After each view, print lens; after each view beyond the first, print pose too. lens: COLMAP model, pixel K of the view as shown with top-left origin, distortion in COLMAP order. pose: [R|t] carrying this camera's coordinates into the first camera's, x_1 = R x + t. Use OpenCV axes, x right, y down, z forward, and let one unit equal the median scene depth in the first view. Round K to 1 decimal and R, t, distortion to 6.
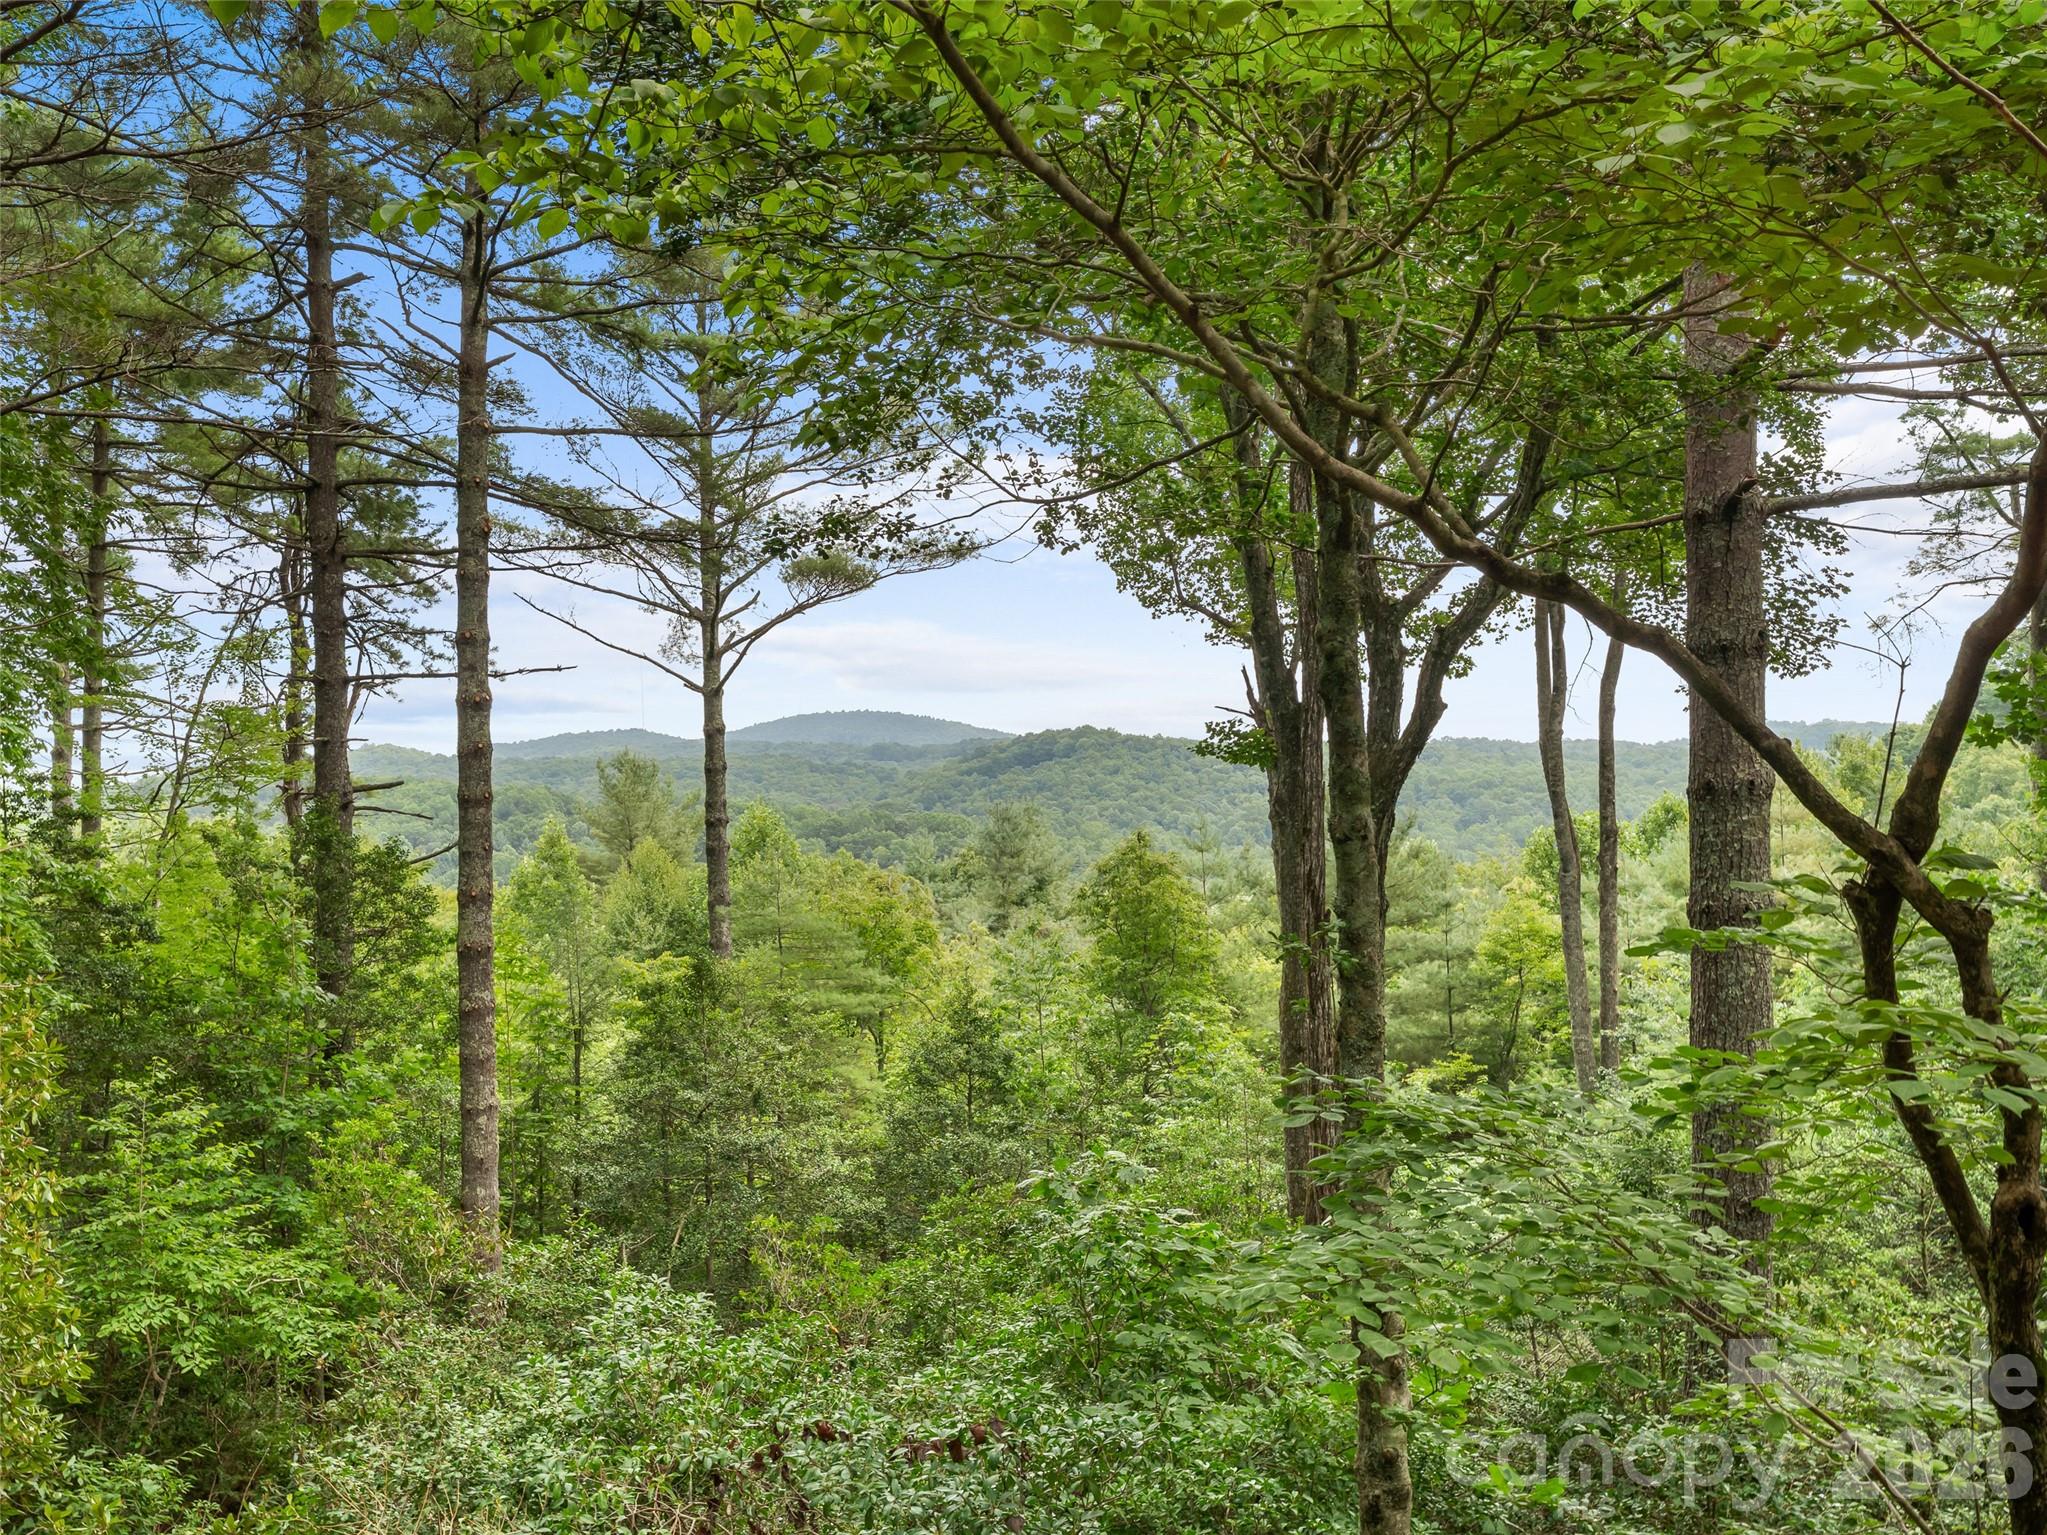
lens RADIAL K [[1431.6, 0, 1022.7], [0, 1431.6, 762.5], [0, 0, 1]] dist [0.002648, 0.000491]
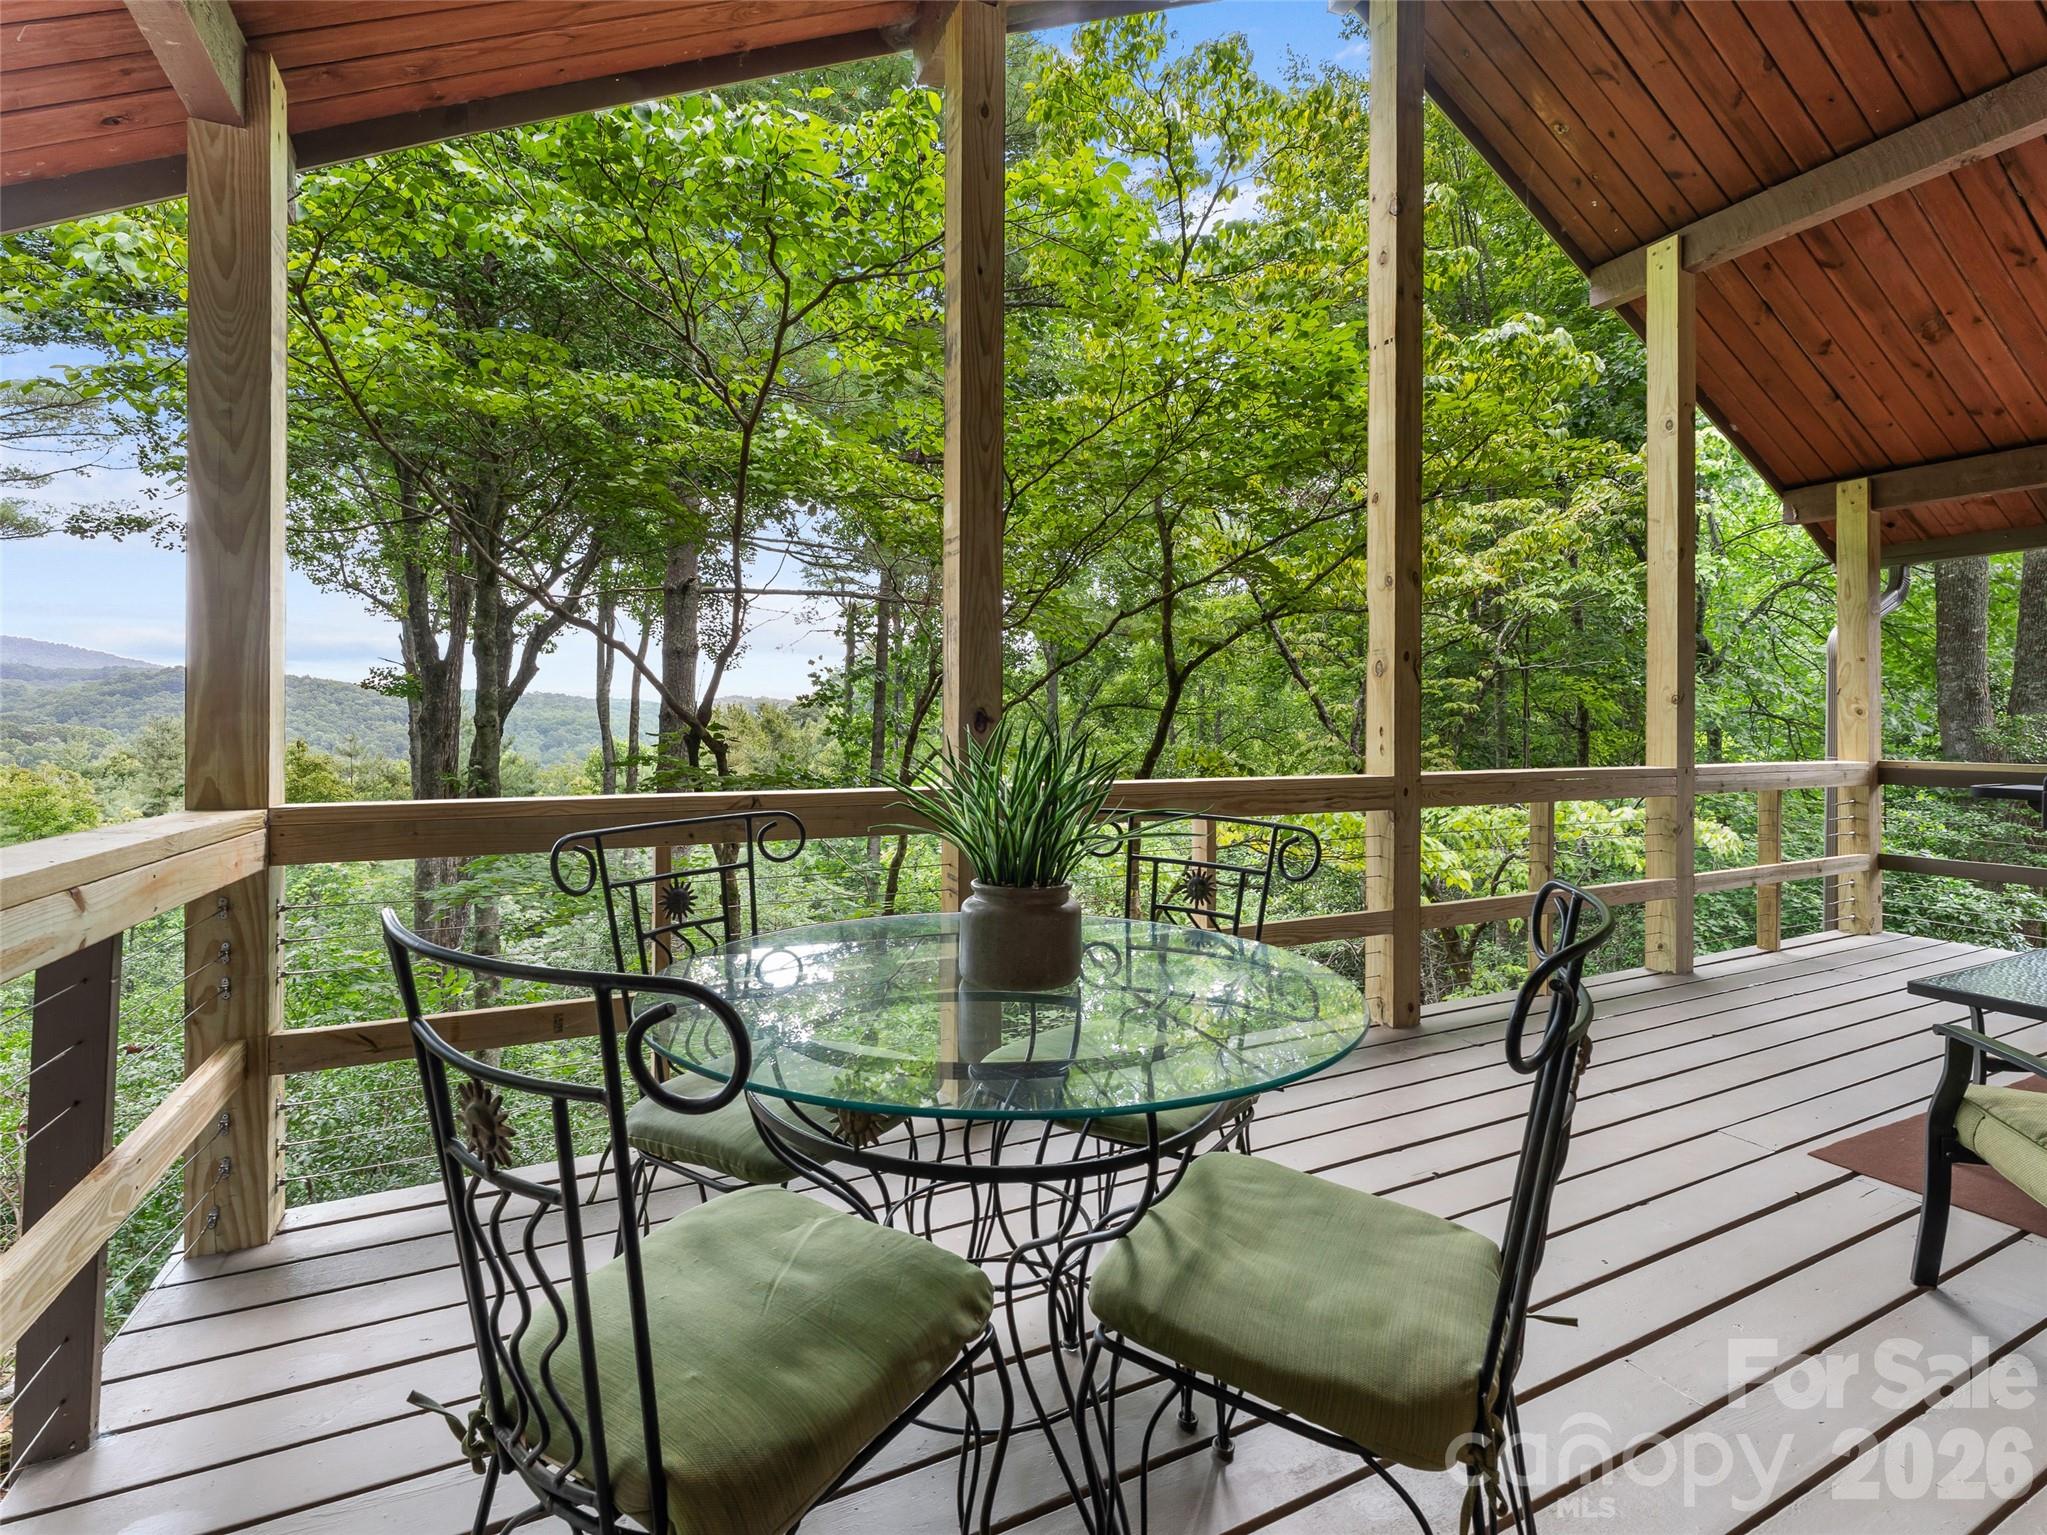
lens RADIAL K [[938.4, 0, 1034.4], [0, 938.4, 723.7], [0, 0, 1]] dist [0.001206, 0.000337]
pose [[0.712312, 0.043702, 0.700501, -0.055951], [-0.046604, 0.998802, -0.014922, 0.011929], [-0.700314, -0.022017, 0.713495, -0.185823]]
